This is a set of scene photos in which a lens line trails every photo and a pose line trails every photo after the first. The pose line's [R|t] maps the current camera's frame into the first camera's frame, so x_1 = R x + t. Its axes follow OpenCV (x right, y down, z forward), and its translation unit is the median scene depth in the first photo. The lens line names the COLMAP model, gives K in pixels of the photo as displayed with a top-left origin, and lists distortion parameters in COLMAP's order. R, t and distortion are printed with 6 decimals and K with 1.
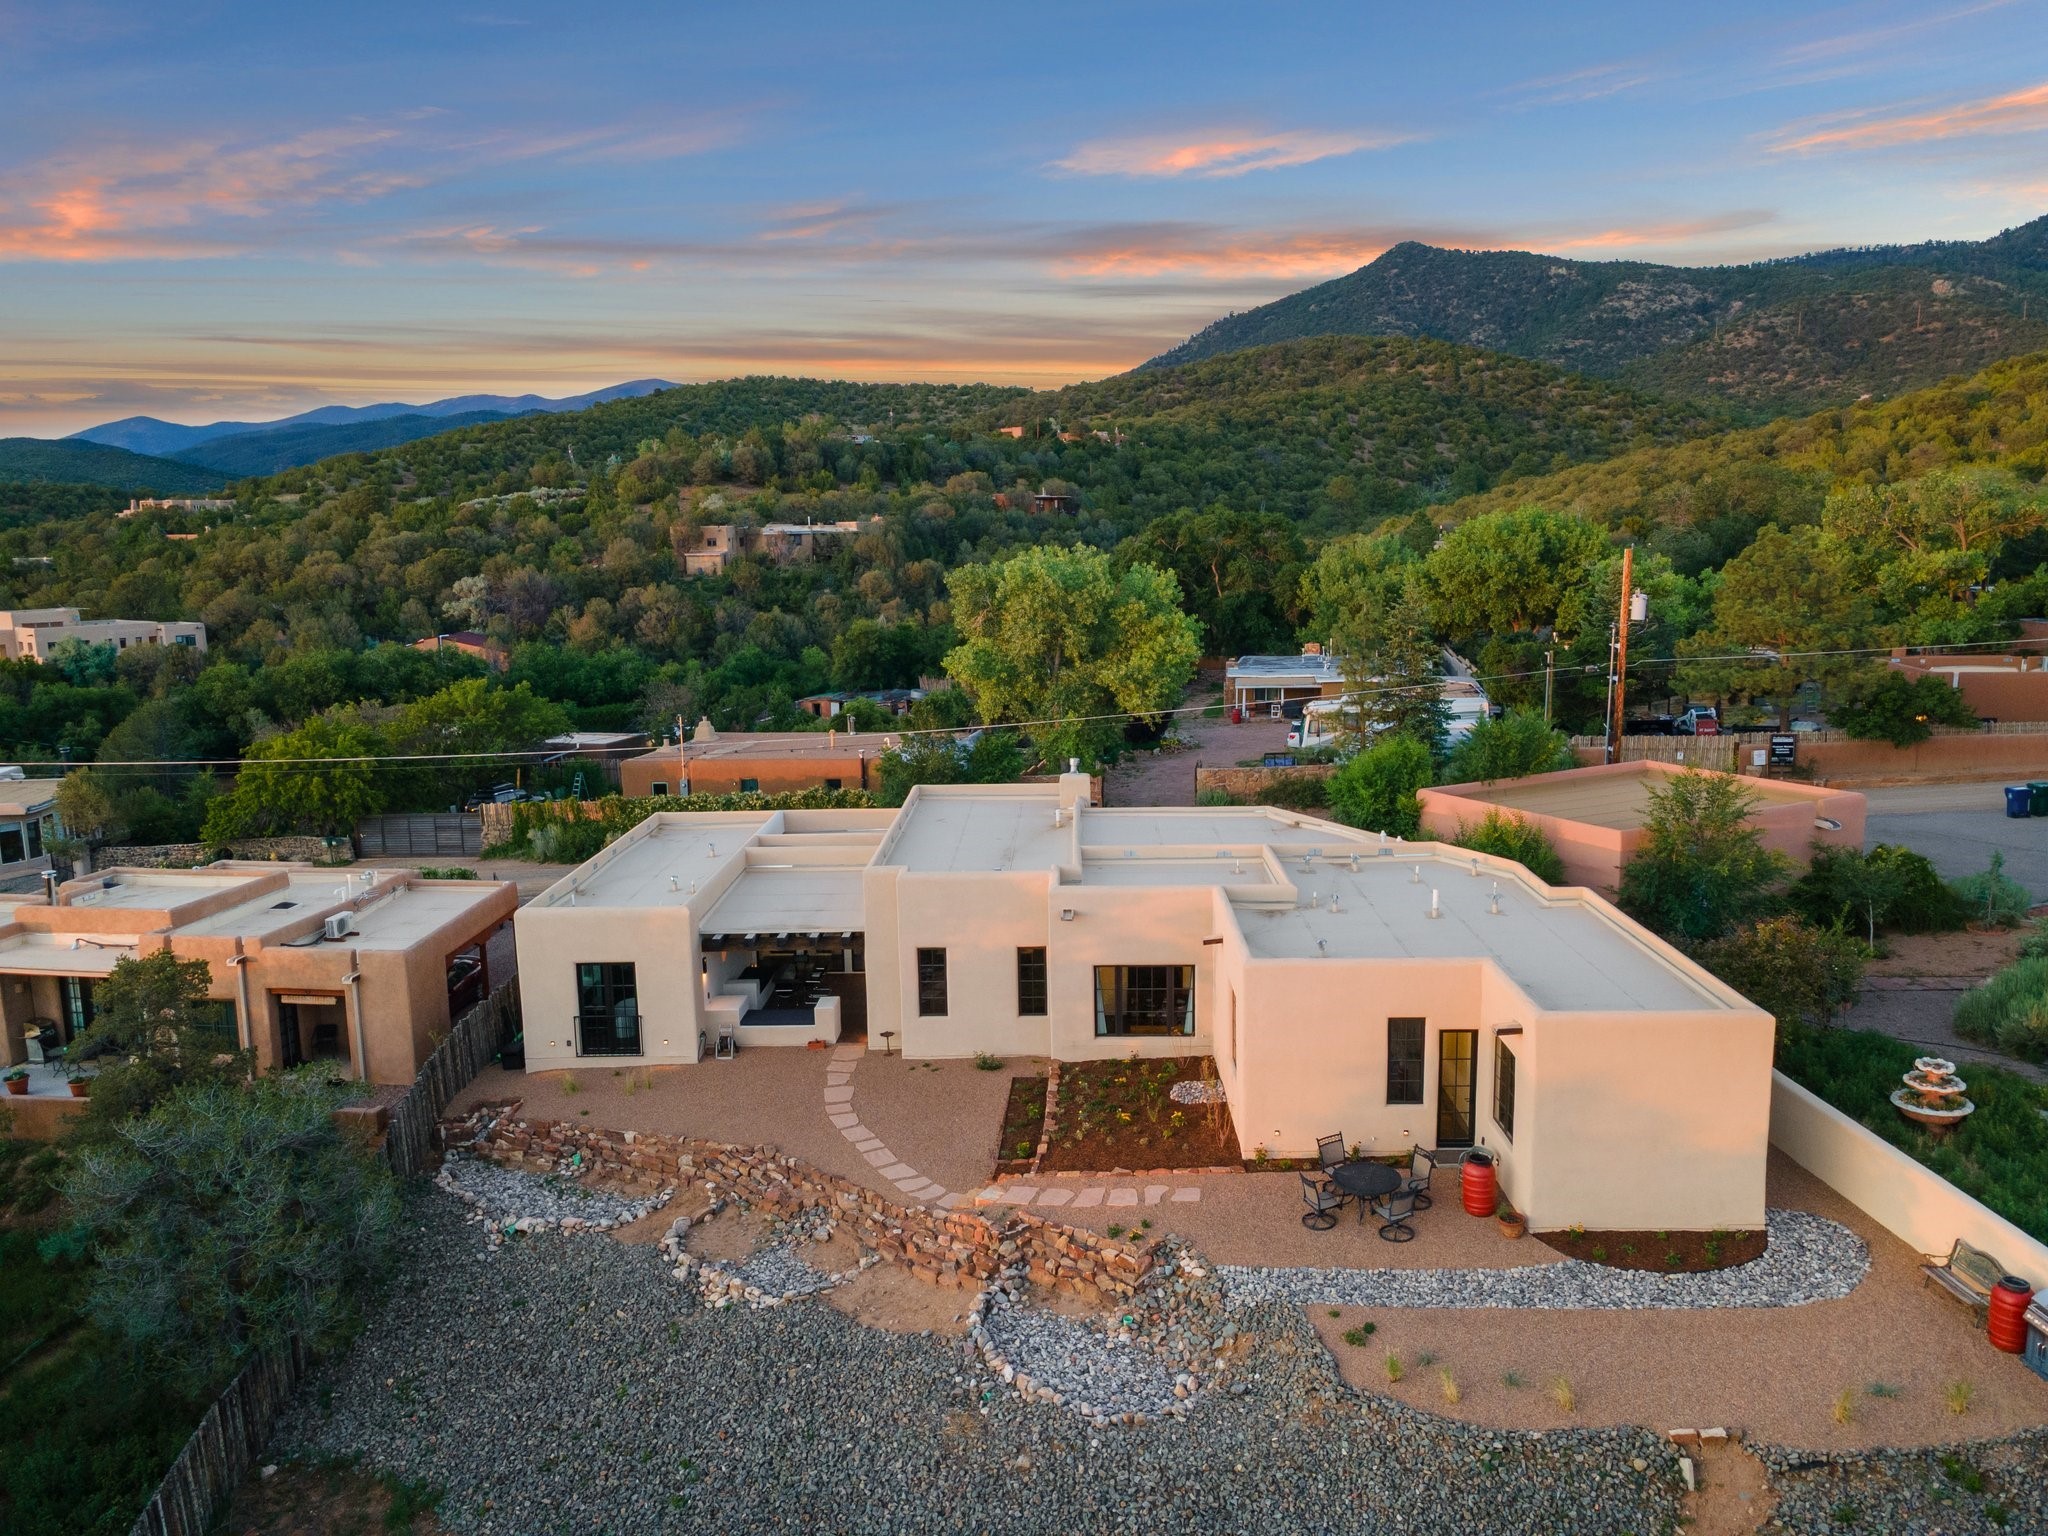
lens RADIAL K [[1497.9, 0, 1017.0], [0, 1497.9, 774.1], [0, 0, 1]] dist [0.009407, 0.036326]
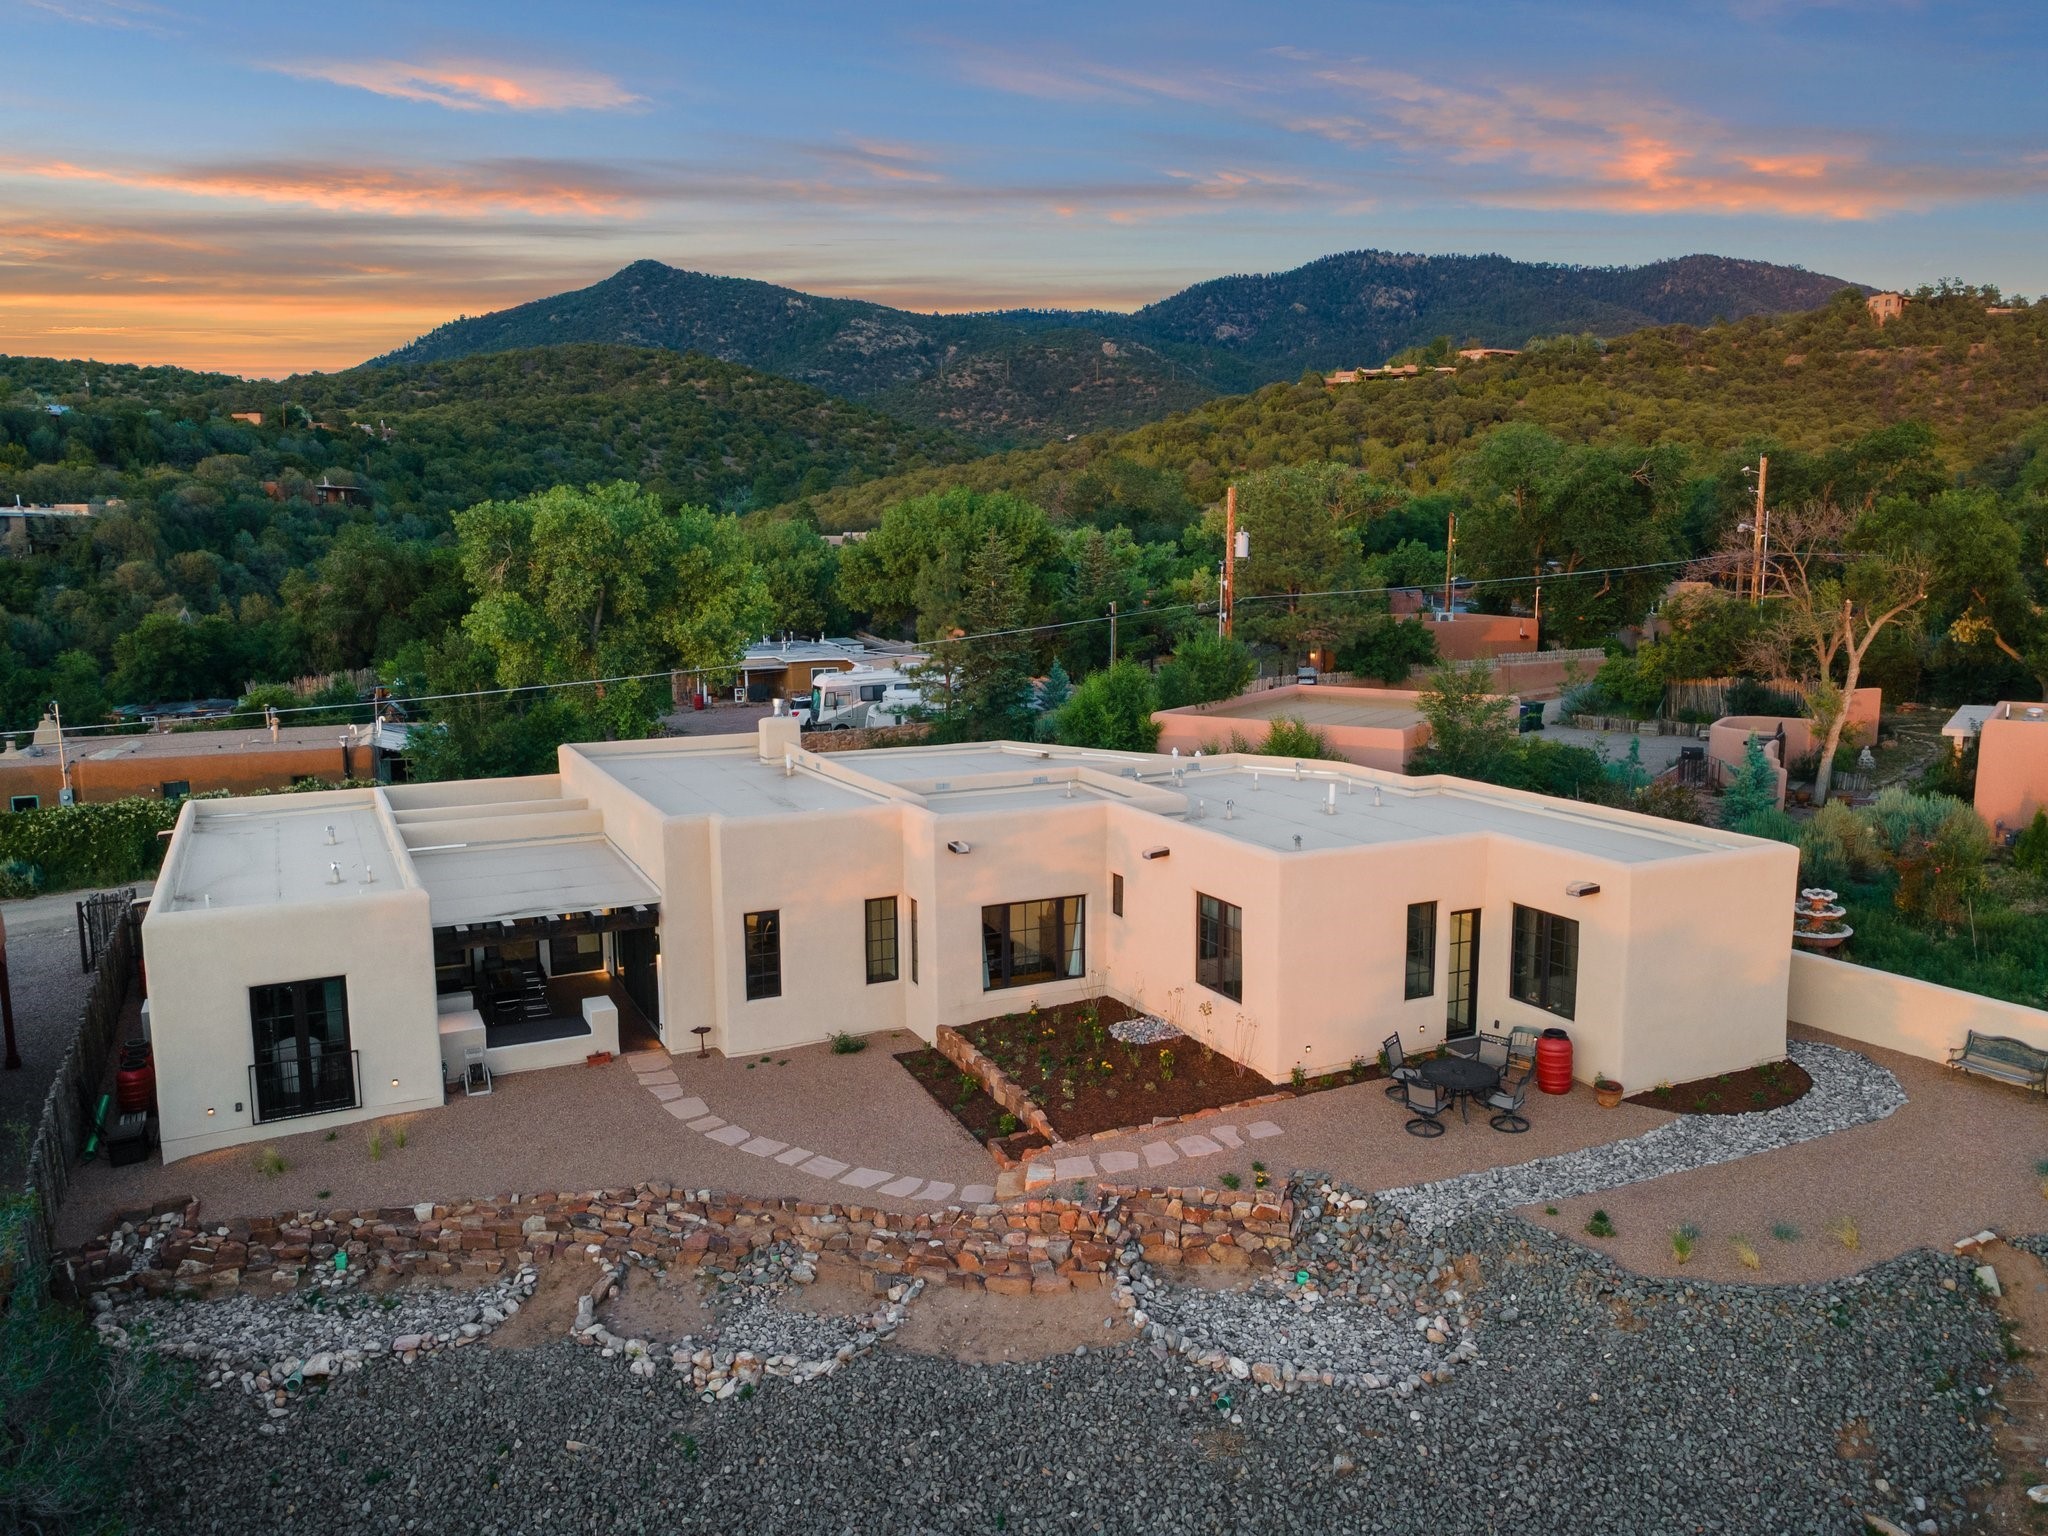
lens RADIAL K [[1533.7, 0, 1024.0], [0, 1533.7, 768.0], [0, 0, 1]] dist [0.001080, 0.075860]
pose [[0.885426, -0.054648, 0.461557, -0.298641], [0.064823, 0.997877, -0.006204, 0.053607], [-0.460239, 0.035413, 0.887089, 0.210004]]
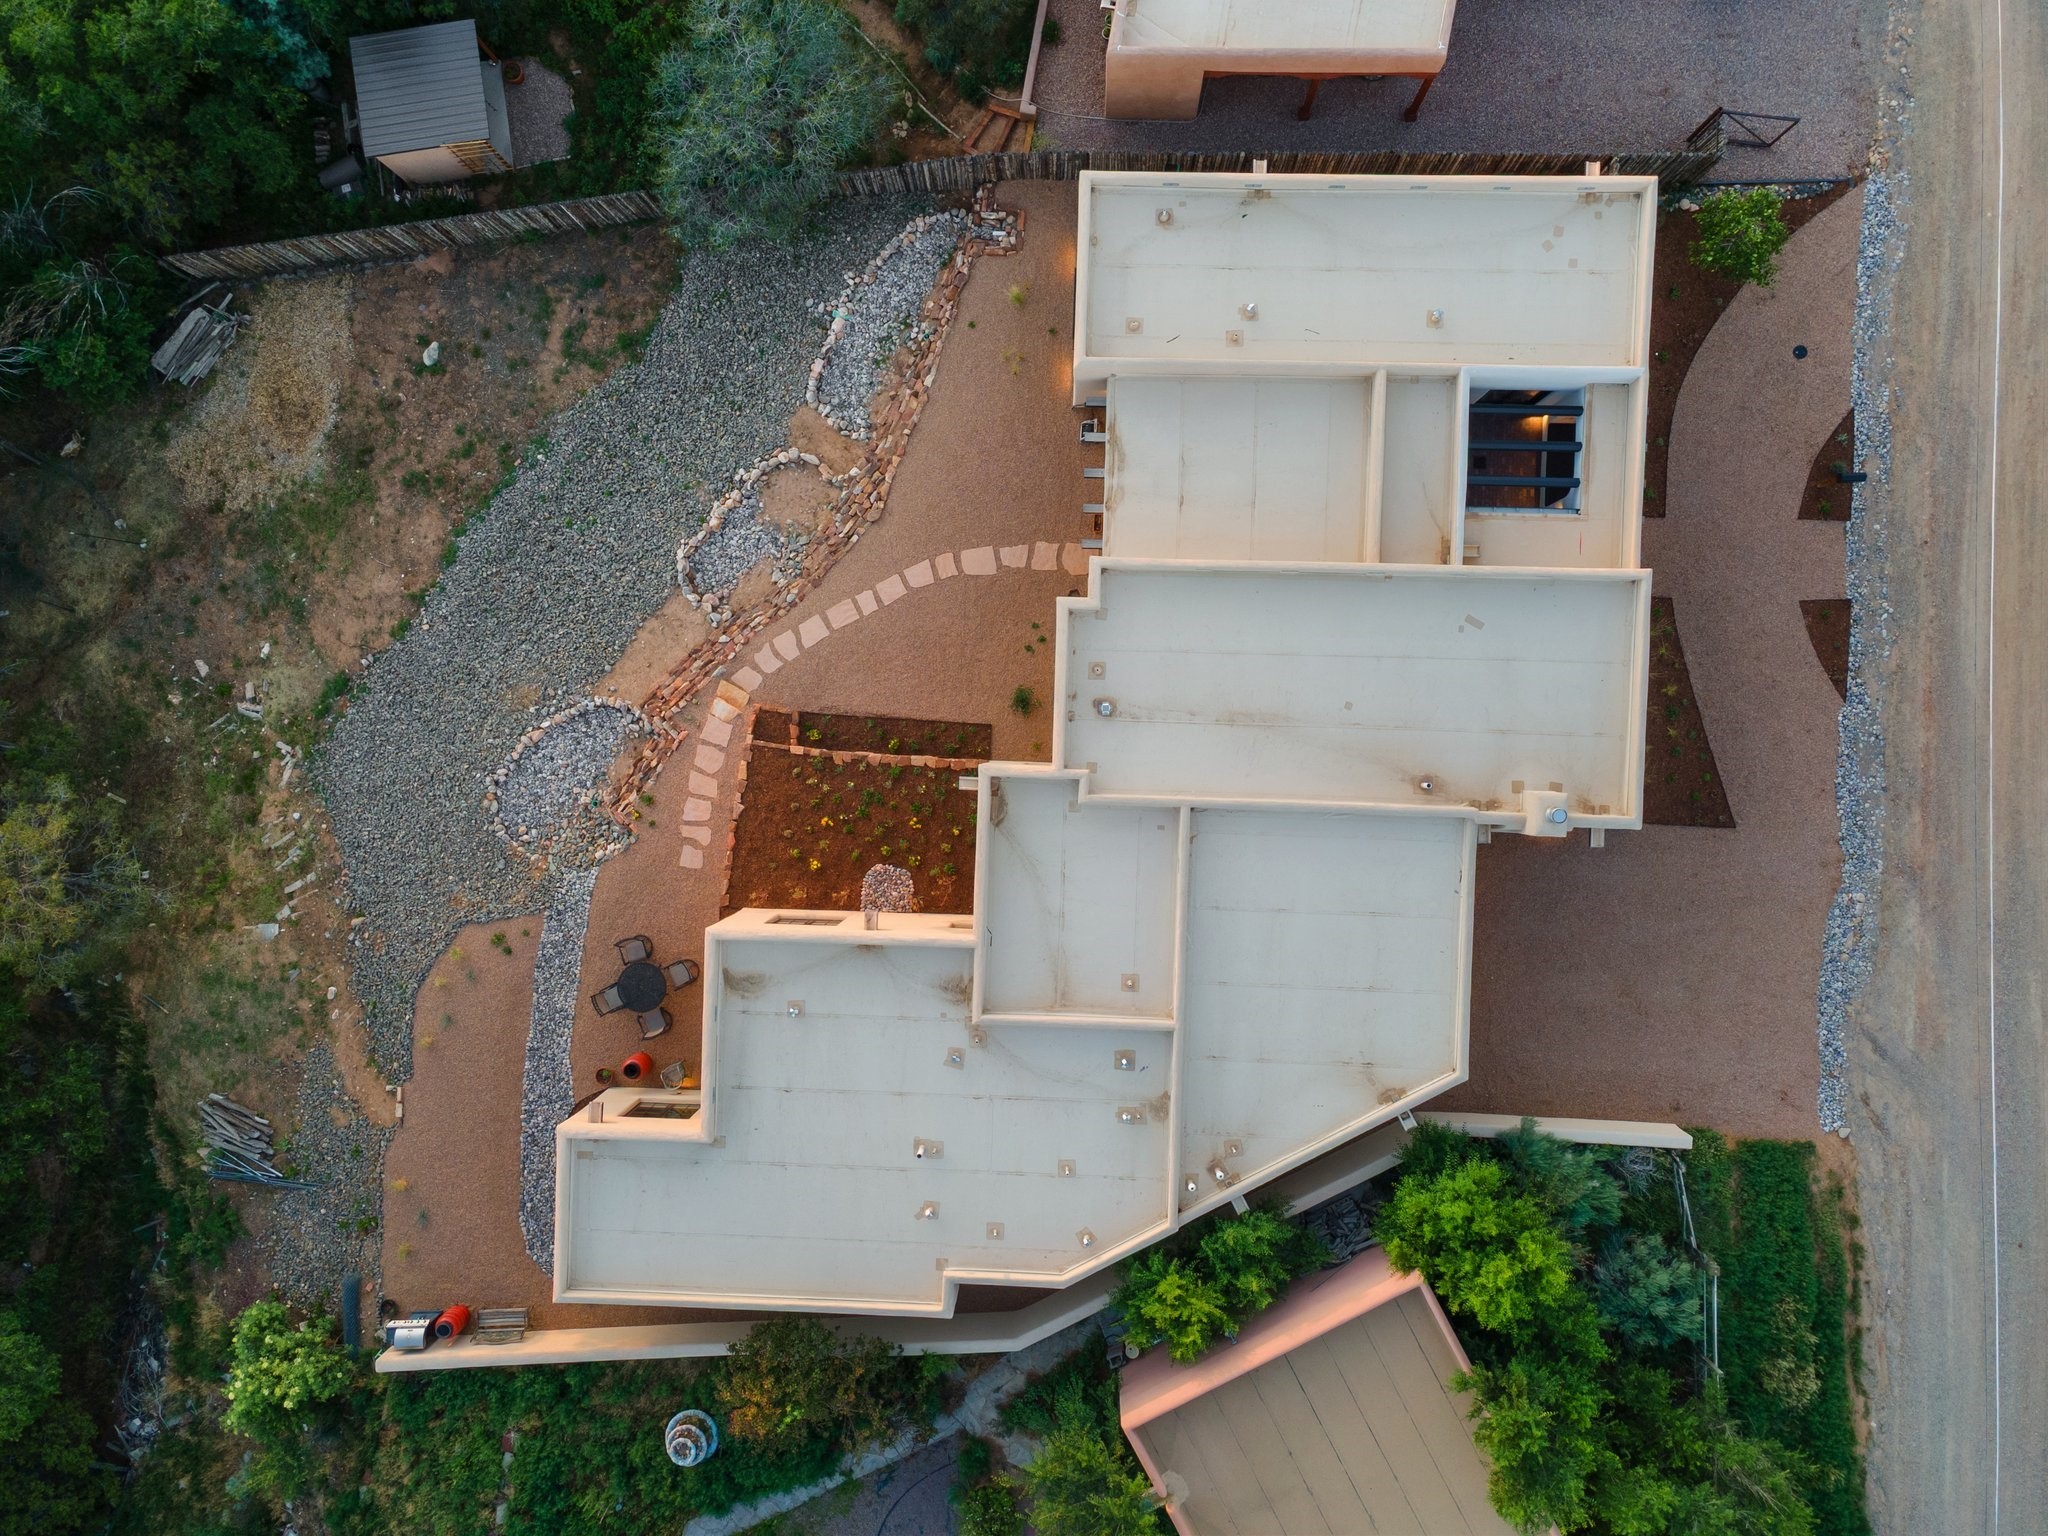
lens RADIAL K [[1497.9, 0, 1017.0], [0, 1497.9, 774.1], [0, 0, 1]] dist [0.009407, 0.036326]
pose [[0.003041, 0.999262, 0.038279, -0.008049], [-0.133745, -0.037529, 0.990305, -0.799656], [0.991011, -0.008132, 0.133533, 0.829132]]
